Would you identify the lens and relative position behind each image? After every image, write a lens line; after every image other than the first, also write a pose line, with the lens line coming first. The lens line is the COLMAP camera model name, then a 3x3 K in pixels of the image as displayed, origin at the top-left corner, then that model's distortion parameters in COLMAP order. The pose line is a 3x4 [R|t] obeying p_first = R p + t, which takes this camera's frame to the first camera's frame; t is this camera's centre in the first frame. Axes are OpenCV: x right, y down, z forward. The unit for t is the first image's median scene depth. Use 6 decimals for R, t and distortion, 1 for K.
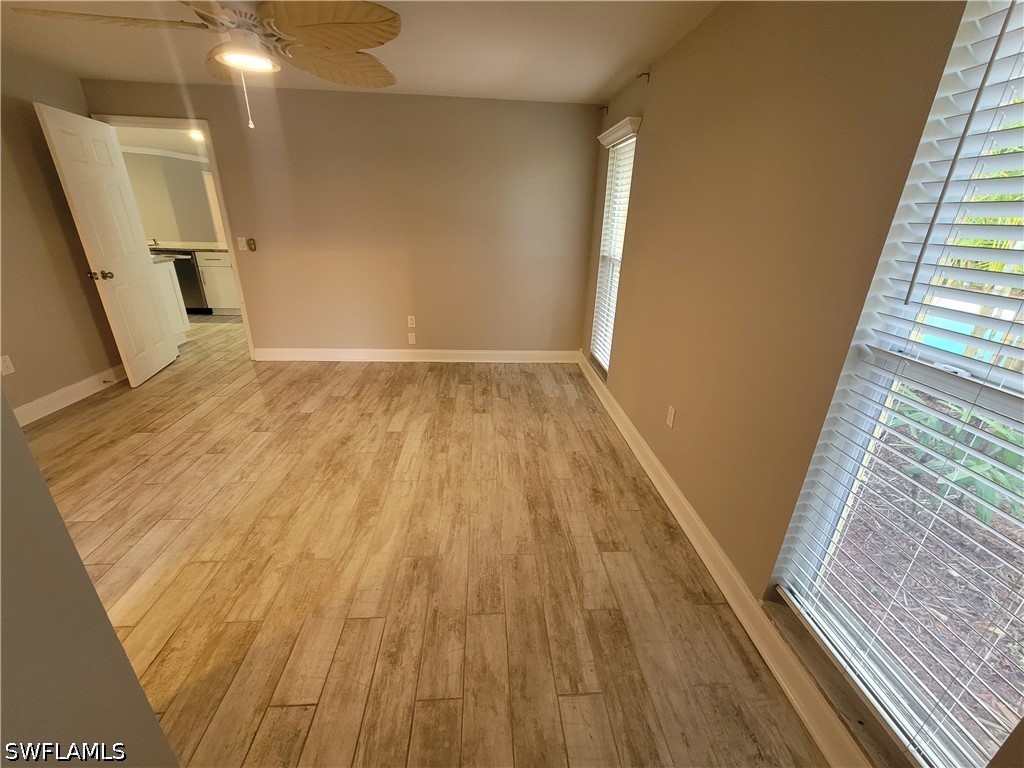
lens RADIAL K [[419.9, 0, 514.1], [0, 419.9, 382.4], [0, 0, 1]] dist [-0.012508, 0.004062]
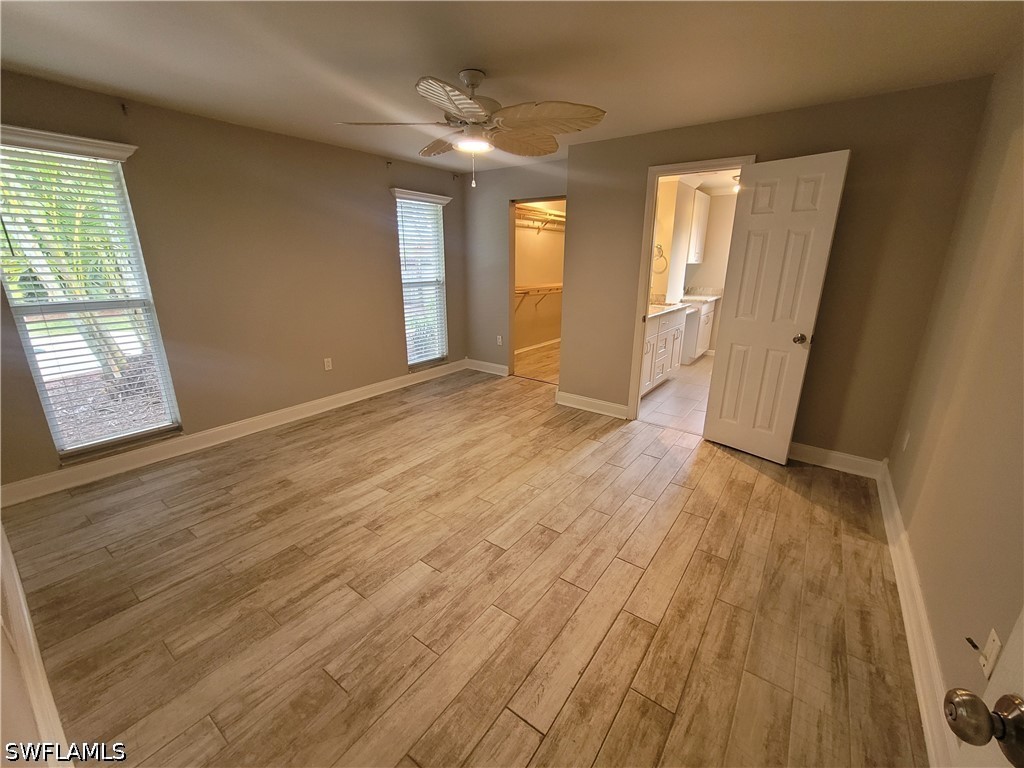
lens RADIAL K [[419.9, 0, 514.1], [0, 419.9, 382.4], [0, 0, 1]] dist [-0.012508, 0.004062]
pose [[-0.763475, -0.216874, 0.608335, -1.052046], [0.213784, 0.803965, 0.554921, -0.536950], [-0.609427, 0.553721, -0.567443, 1.287319]]
